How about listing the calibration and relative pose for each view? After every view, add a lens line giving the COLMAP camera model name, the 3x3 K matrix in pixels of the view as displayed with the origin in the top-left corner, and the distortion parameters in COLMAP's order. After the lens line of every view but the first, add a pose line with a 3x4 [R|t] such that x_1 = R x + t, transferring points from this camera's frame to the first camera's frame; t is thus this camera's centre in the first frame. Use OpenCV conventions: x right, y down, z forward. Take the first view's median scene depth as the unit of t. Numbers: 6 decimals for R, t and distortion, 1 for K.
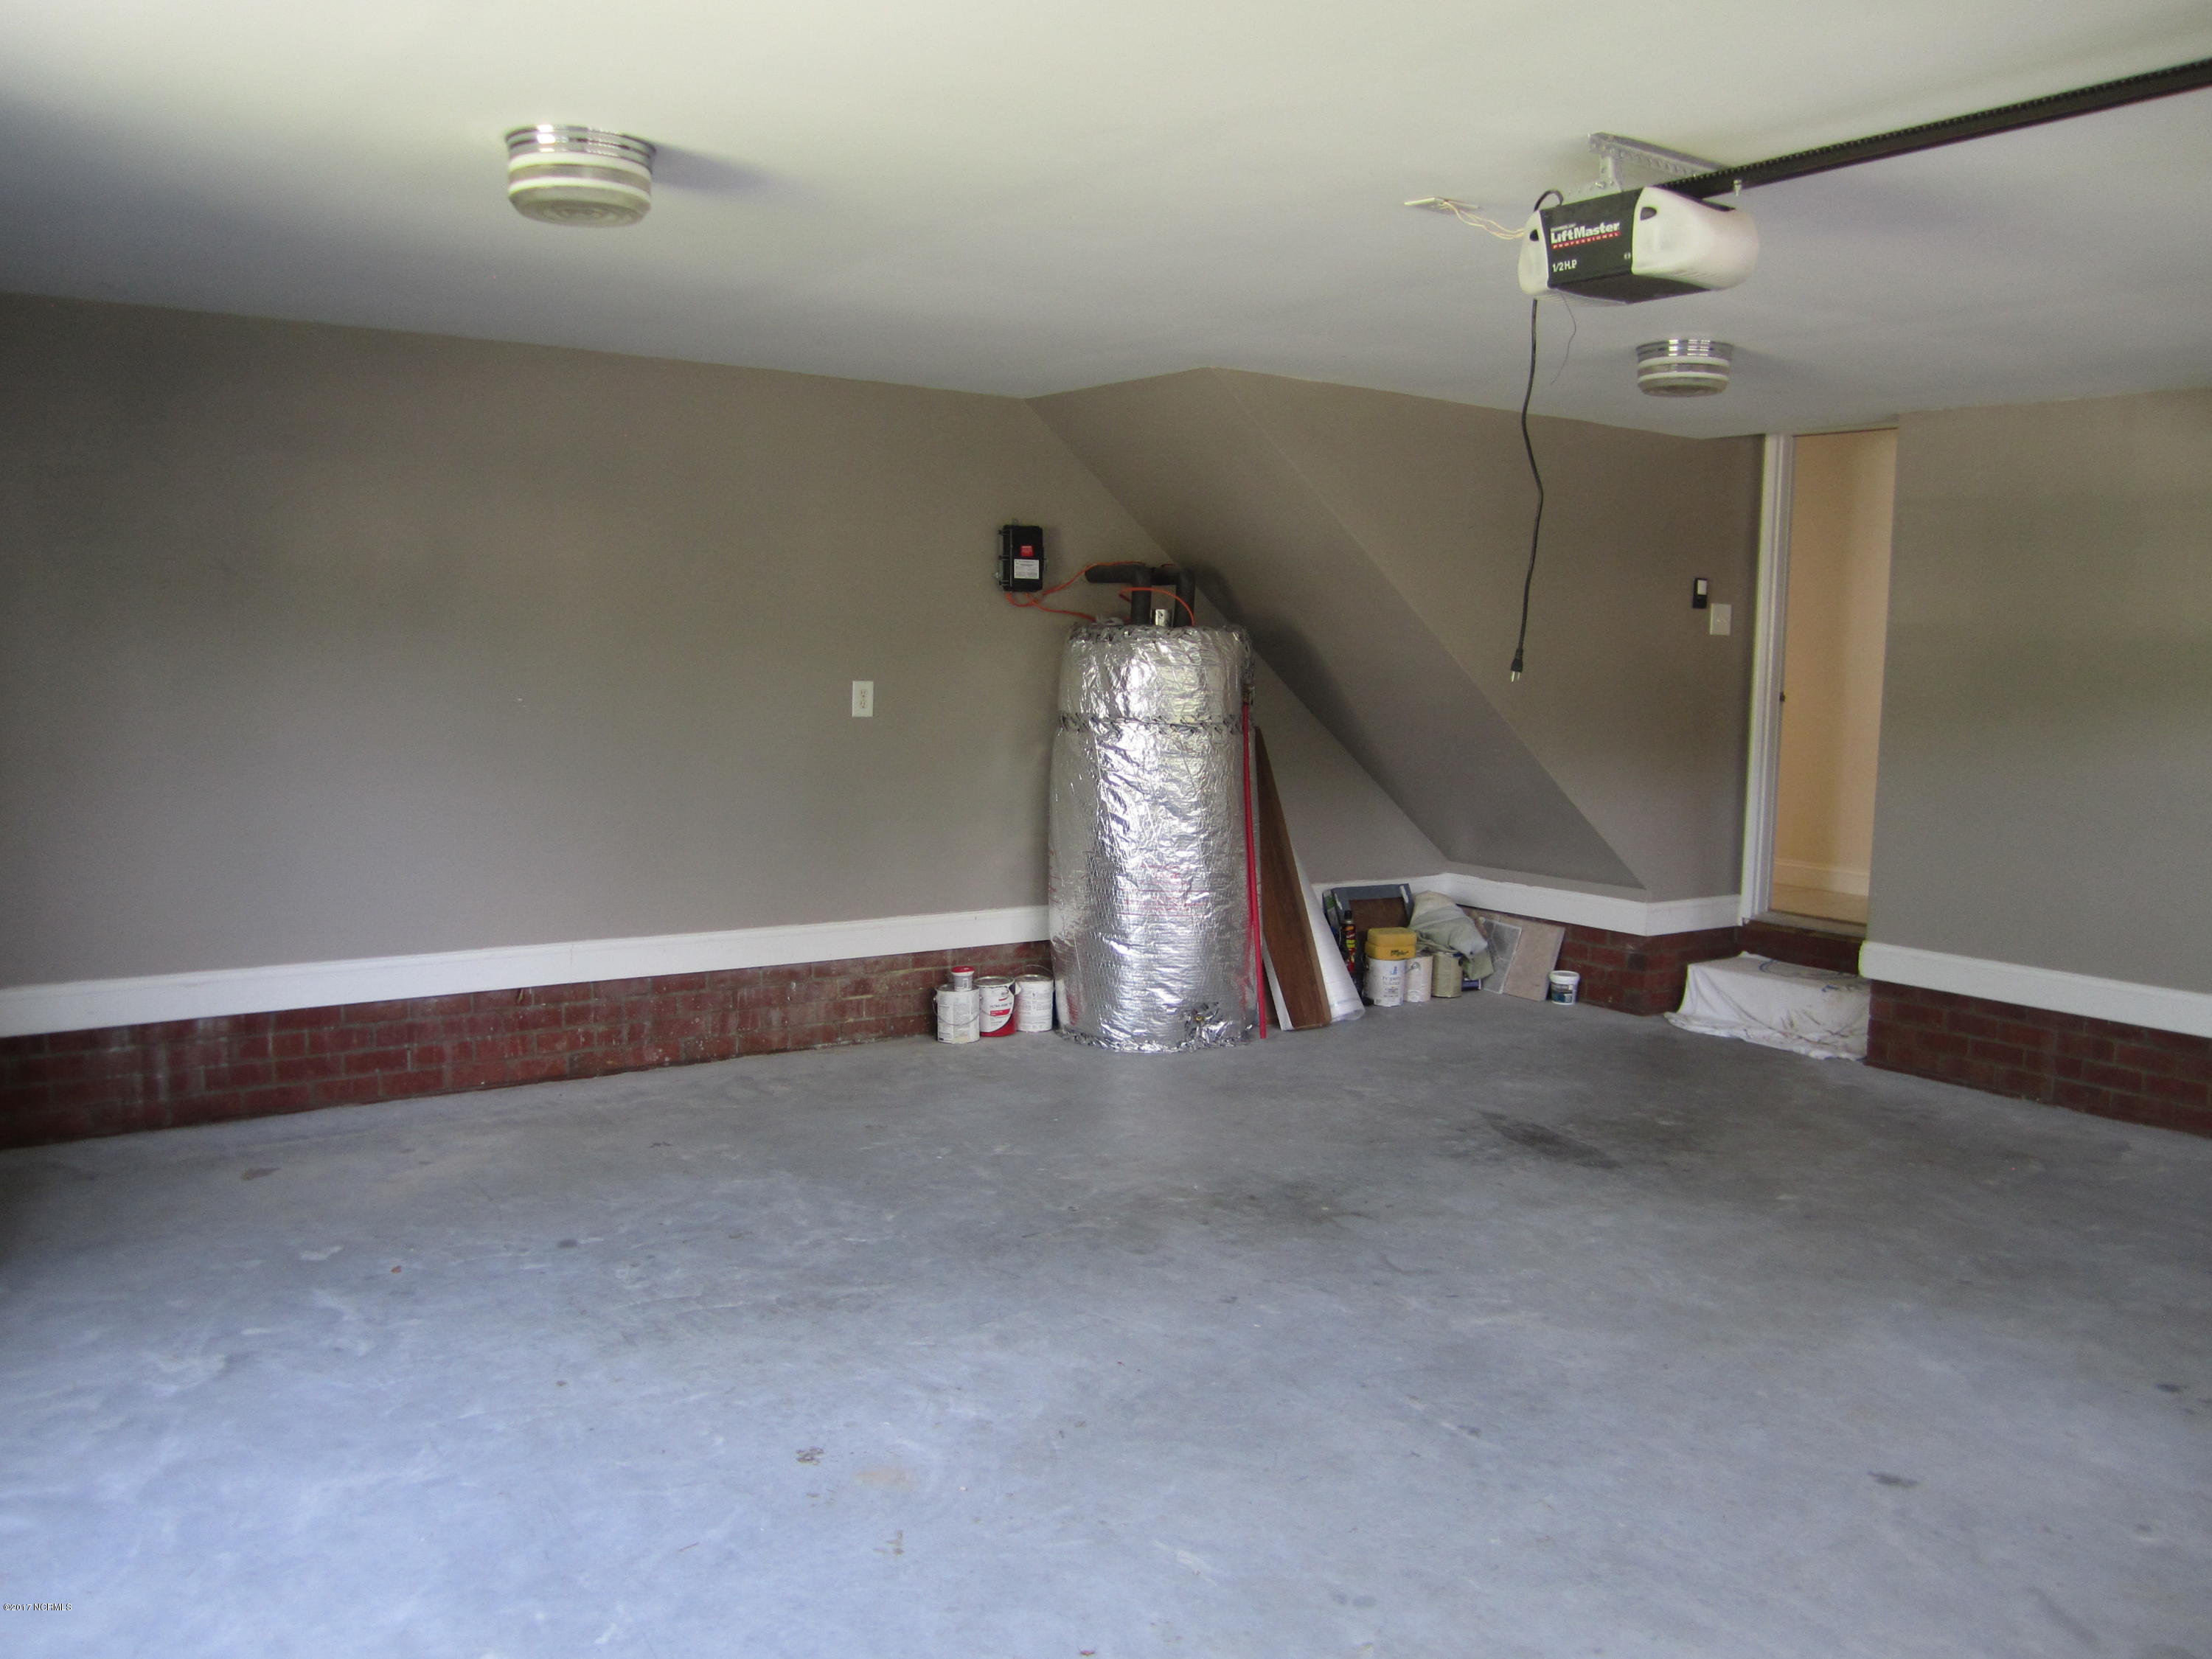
lens RADIAL K [[1809.7, 0, 1117.6], [0, 1809.7, 833.0], [0, 0, 1]] dist [-0.062035, 0.006222]
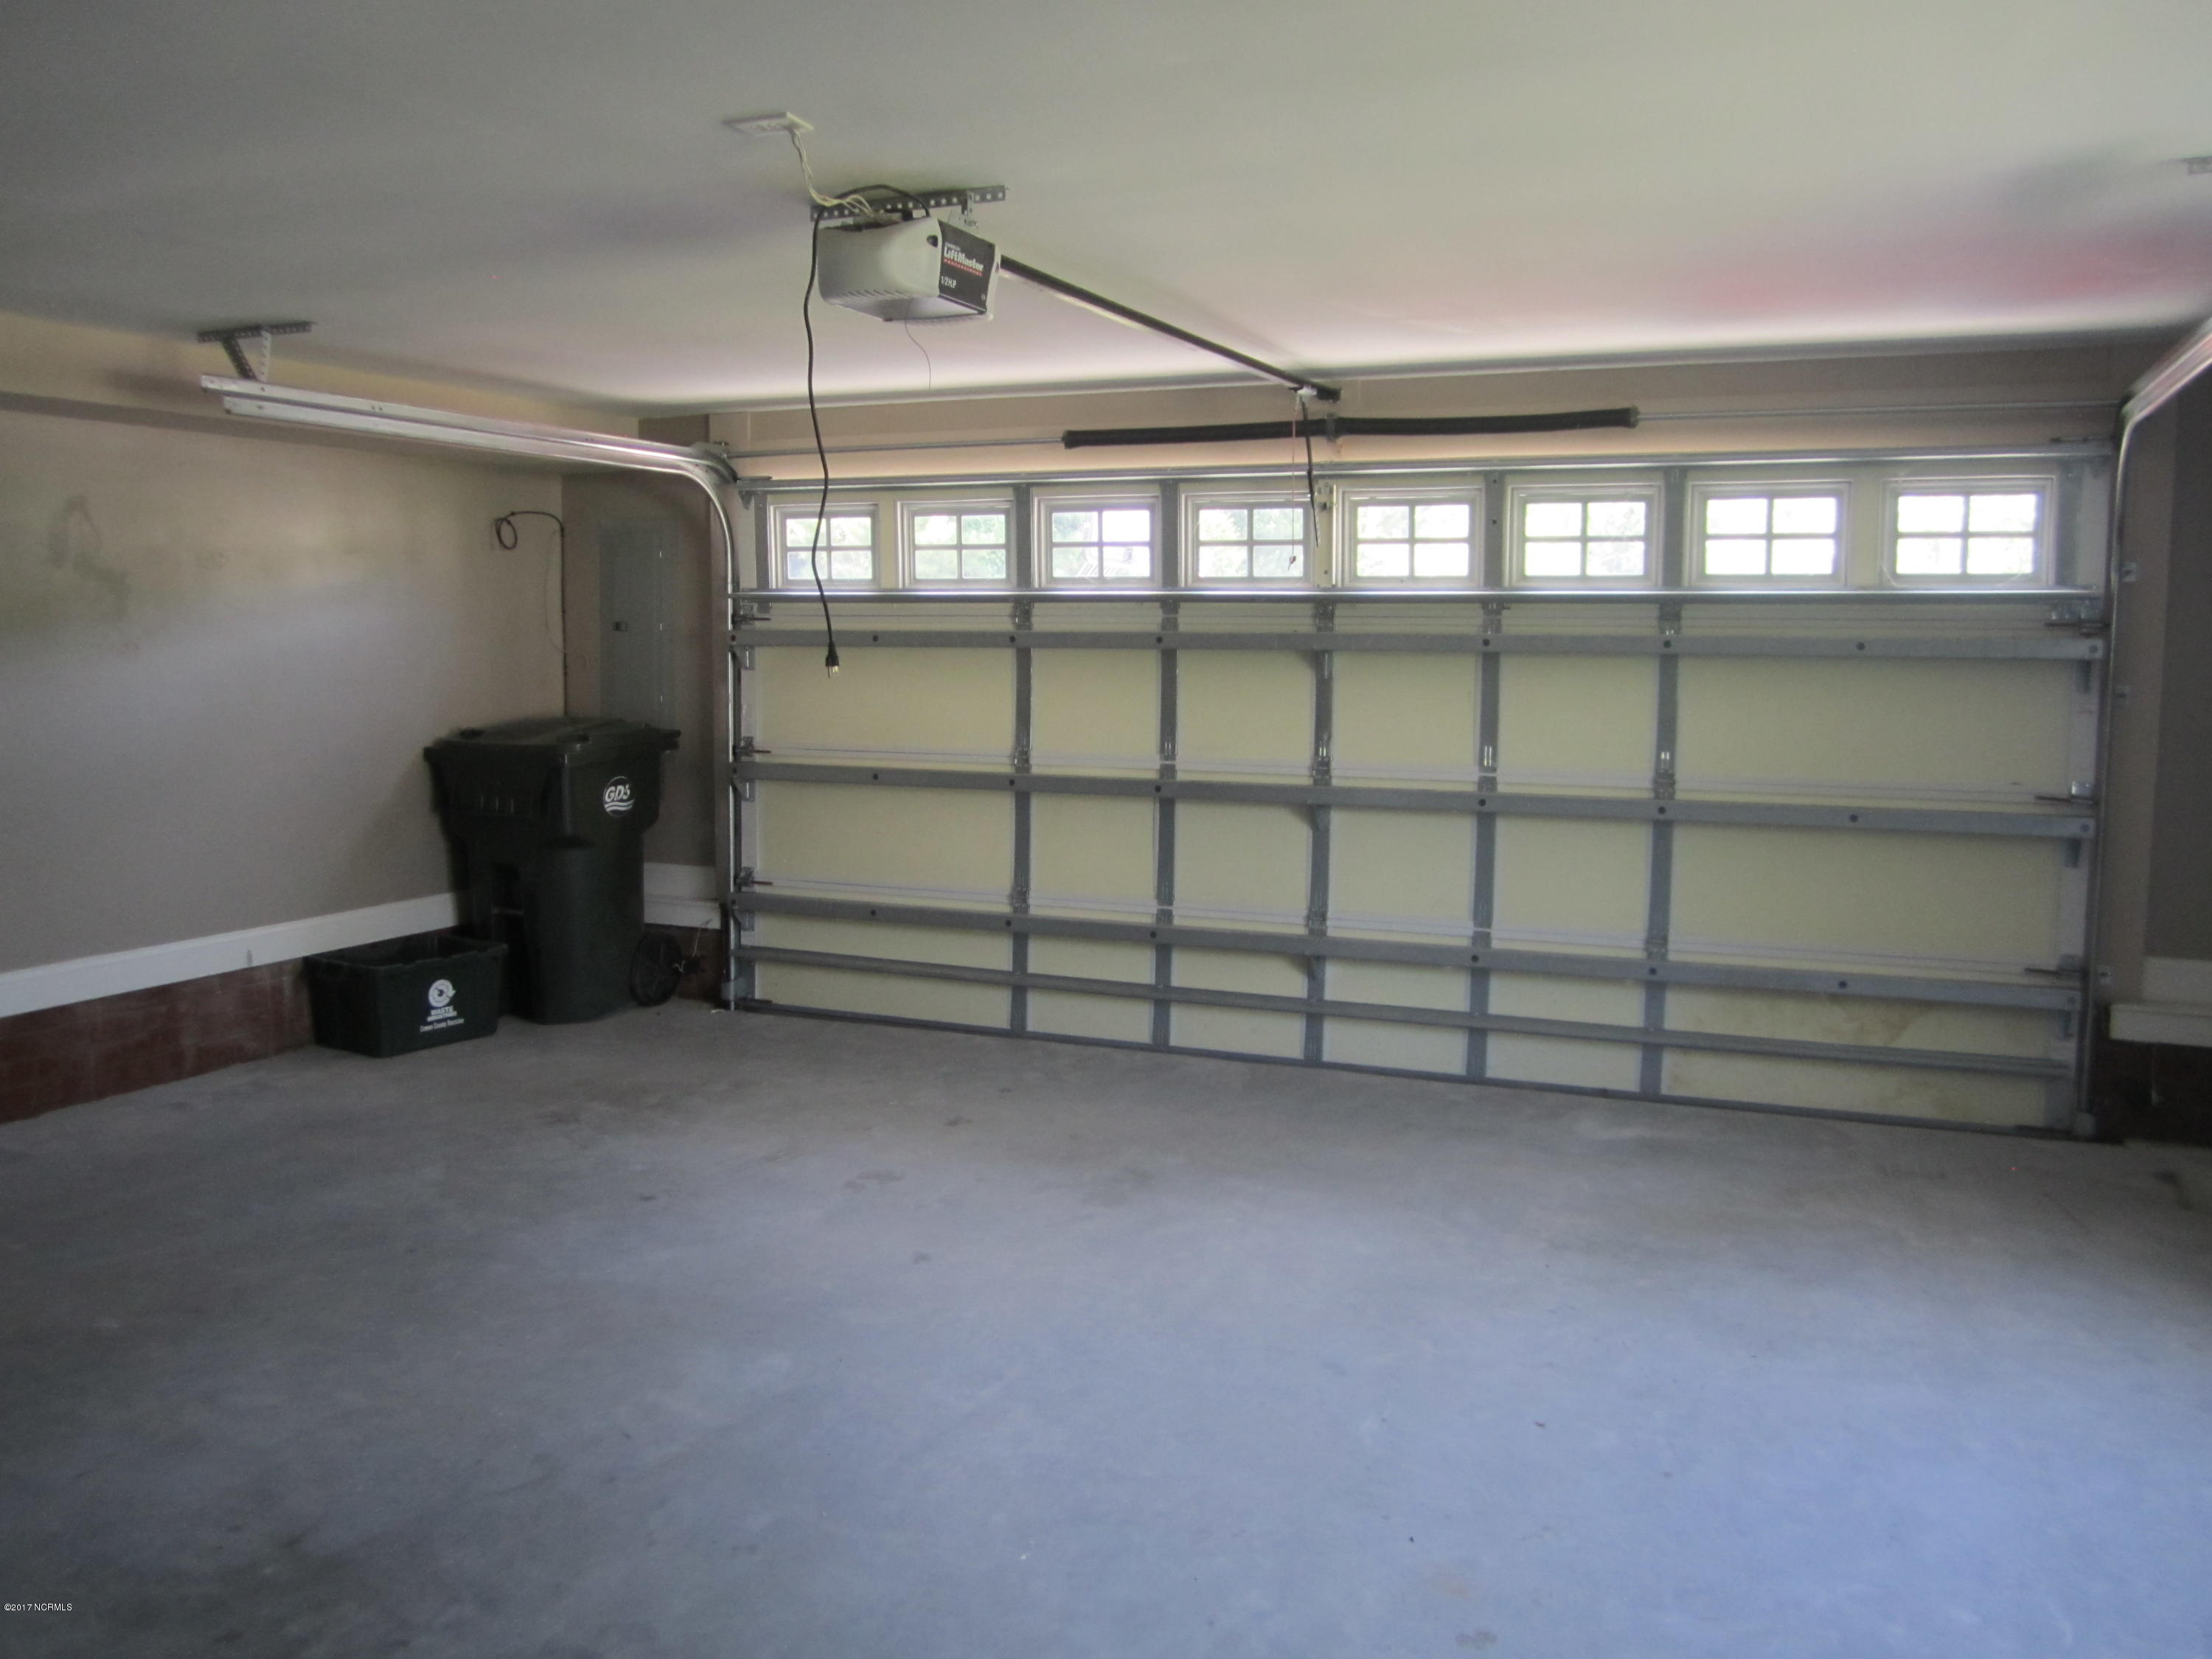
lens RADIAL K [[1809.7, 0, 1117.6], [0, 1809.7, 833.0], [0, 0, 1]] dist [-0.062035, 0.006222]
pose [[-0.512632, -0.120387, 0.850127, -0.539697], [0.070179, 0.980934, 0.181229, -0.129526], [-0.855735, 0.152565, -0.494410, 1.086851]]
